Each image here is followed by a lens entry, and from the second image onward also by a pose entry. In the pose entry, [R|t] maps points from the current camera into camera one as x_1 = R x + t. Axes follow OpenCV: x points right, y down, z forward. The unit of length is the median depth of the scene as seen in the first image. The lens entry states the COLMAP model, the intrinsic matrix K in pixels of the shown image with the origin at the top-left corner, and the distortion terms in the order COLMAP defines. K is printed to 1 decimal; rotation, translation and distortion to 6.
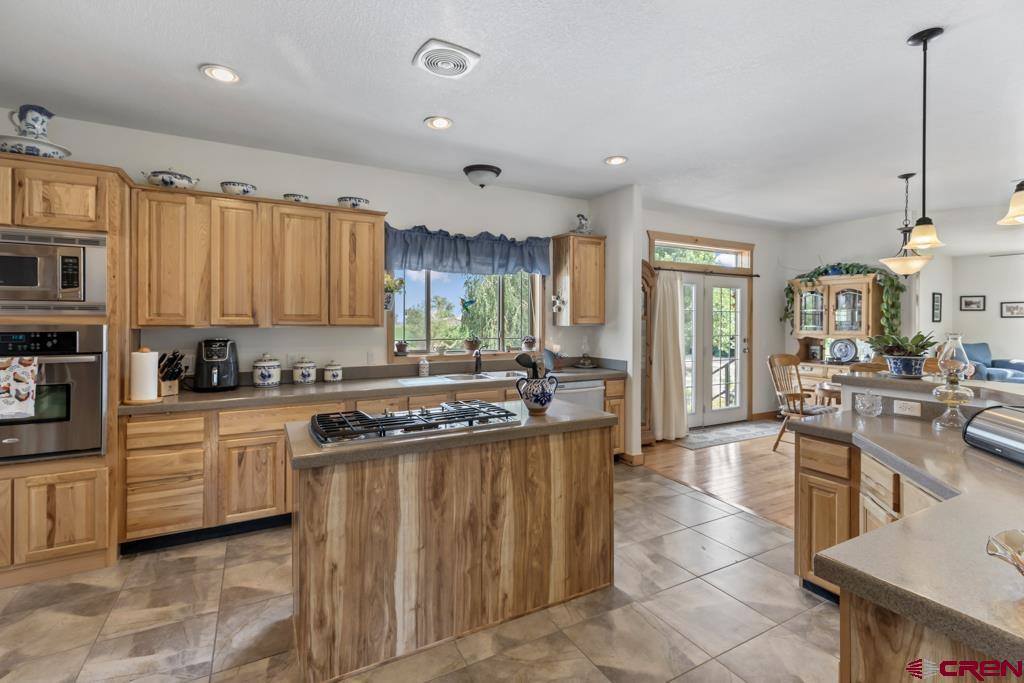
lens RADIAL K [[472.1, 0, 515.6], [0, 472.1, 319.5], [0, 0, 1]] dist [0.007054, 0.000515]
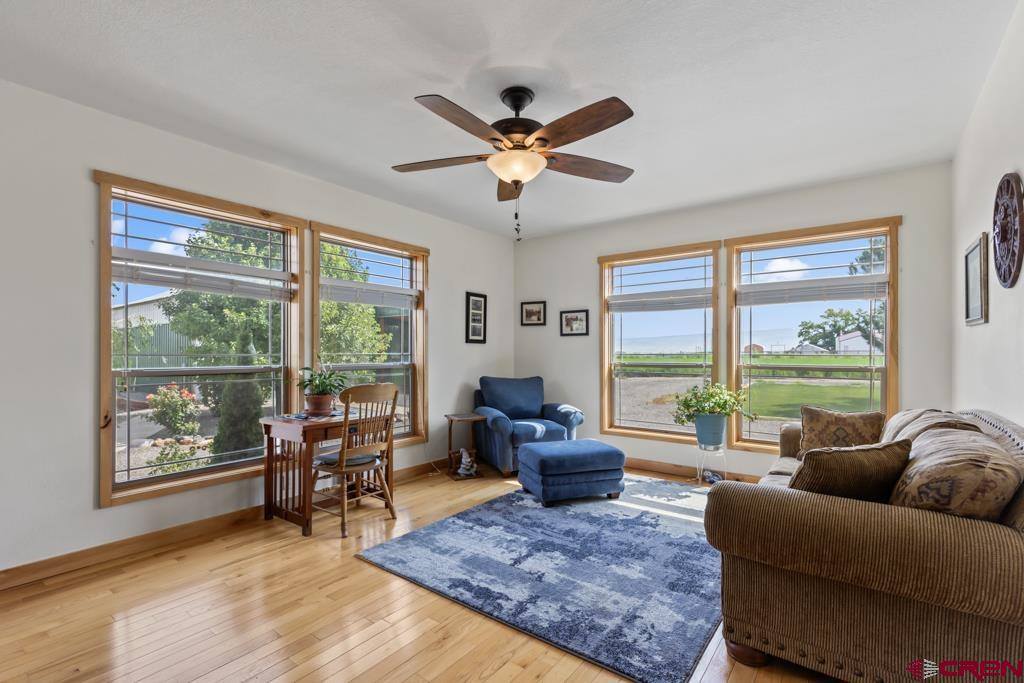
lens RADIAL K [[472.1, 0, 508.0], [0, 472.1, 357.7], [0, 0, 1]] dist [0.007054, 0.000515]
pose [[0.921906, -0.003223, 0.387400, 1.089809], [-0.002341, 0.999901, 0.013890, 0.024694], [-0.387406, -0.013712, 0.921807, 0.689315]]
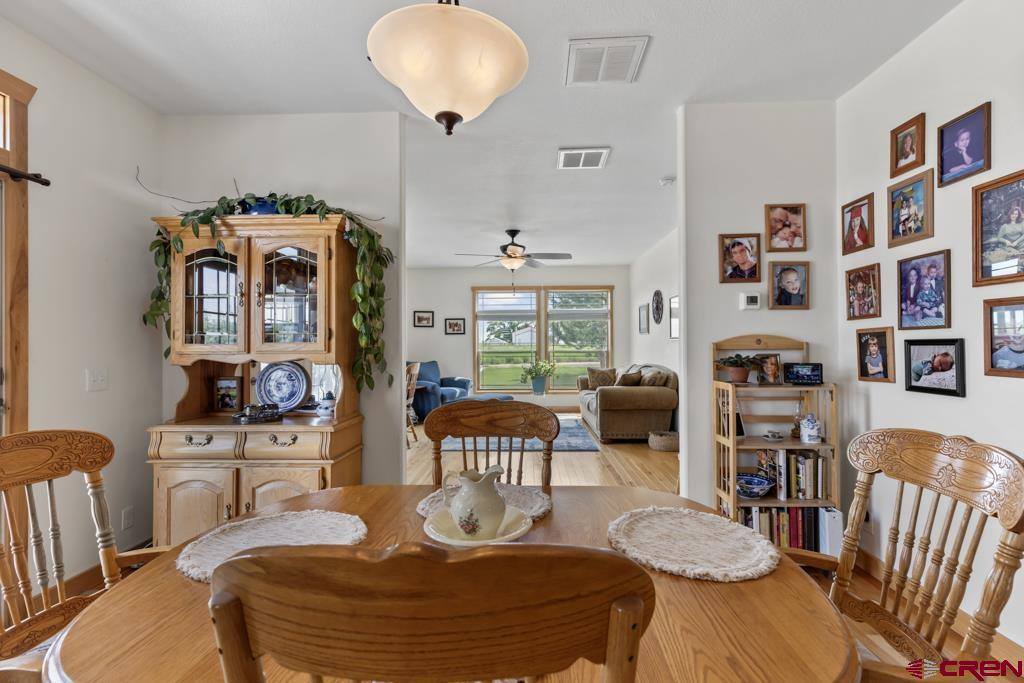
lens RADIAL K [[472.1, 0, 517.4], [0, 472.1, 347.5], [0, 0, 1]] dist [0.007054, 0.000515]
pose [[0.522757, -0.008025, 0.852444, 0.416725], [0.003099, 0.999967, 0.007513, 0.024205], [-0.852476, -0.001286, 0.522765, 0.562408]]
